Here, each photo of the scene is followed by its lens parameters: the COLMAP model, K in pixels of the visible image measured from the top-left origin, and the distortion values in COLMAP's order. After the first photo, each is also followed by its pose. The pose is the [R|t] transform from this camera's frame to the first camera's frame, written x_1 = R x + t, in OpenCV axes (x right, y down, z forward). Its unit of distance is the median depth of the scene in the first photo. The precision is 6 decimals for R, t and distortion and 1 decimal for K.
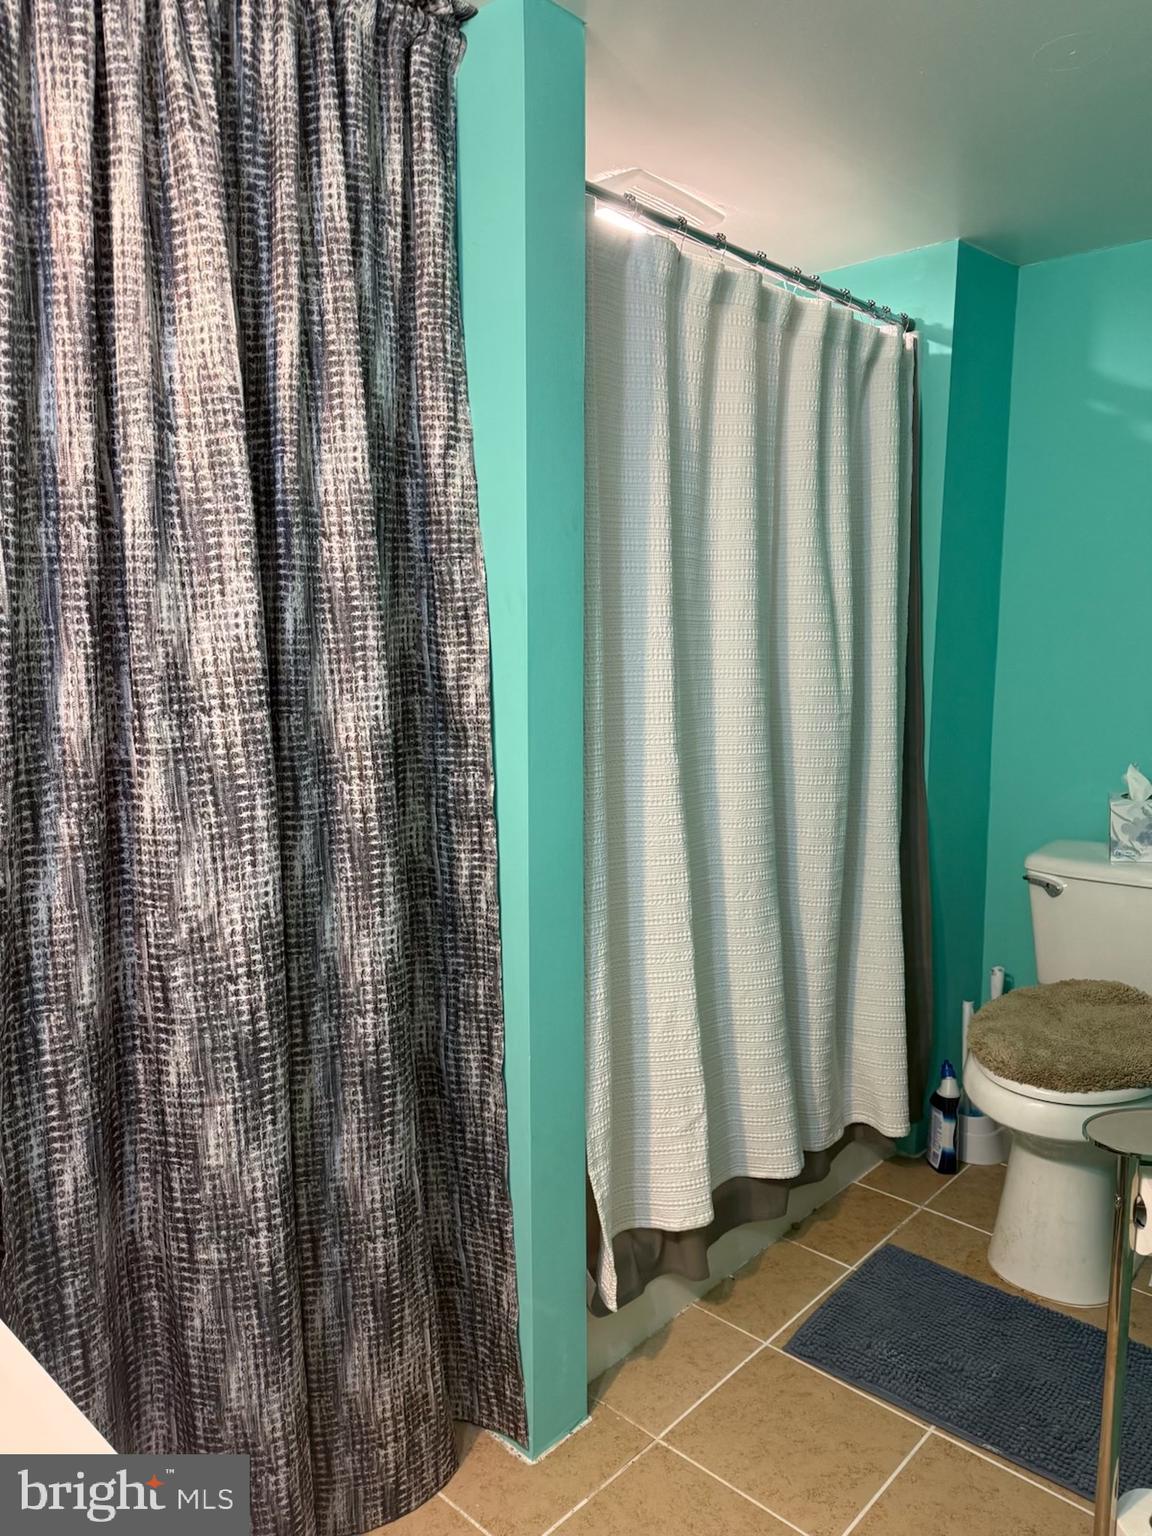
lens RADIAL K [[1139.4, 0, 577.0], [0, 1139.4, 771.3], [0, 0, 1]] dist [0.026960, -0.009217]
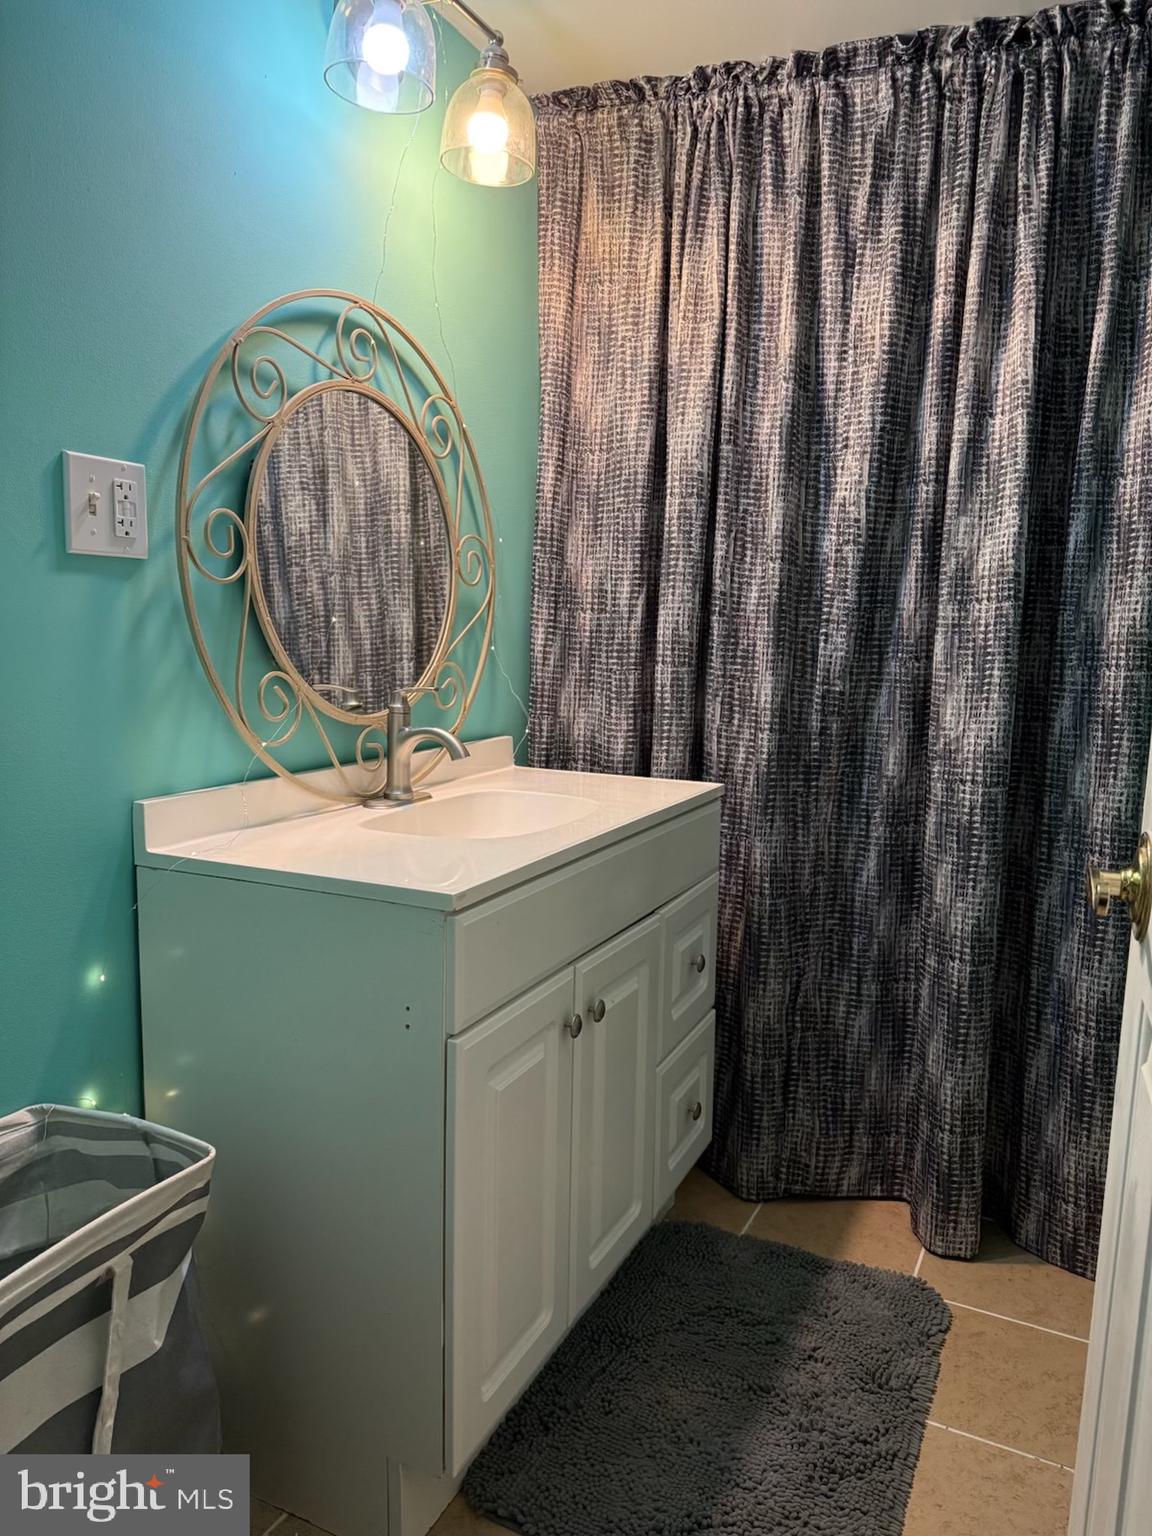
lens RADIAL K [[1139.4, 0, 579.3], [0, 1139.4, 766.9], [0, 0, 1]] dist [0.026960, -0.009217]
pose [[0.248420, 0.132020, -0.959614, 1.014700], [-0.161073, 0.982506, 0.093472, 0.105196], [0.955167, 0.131347, 0.265339, 0.125624]]
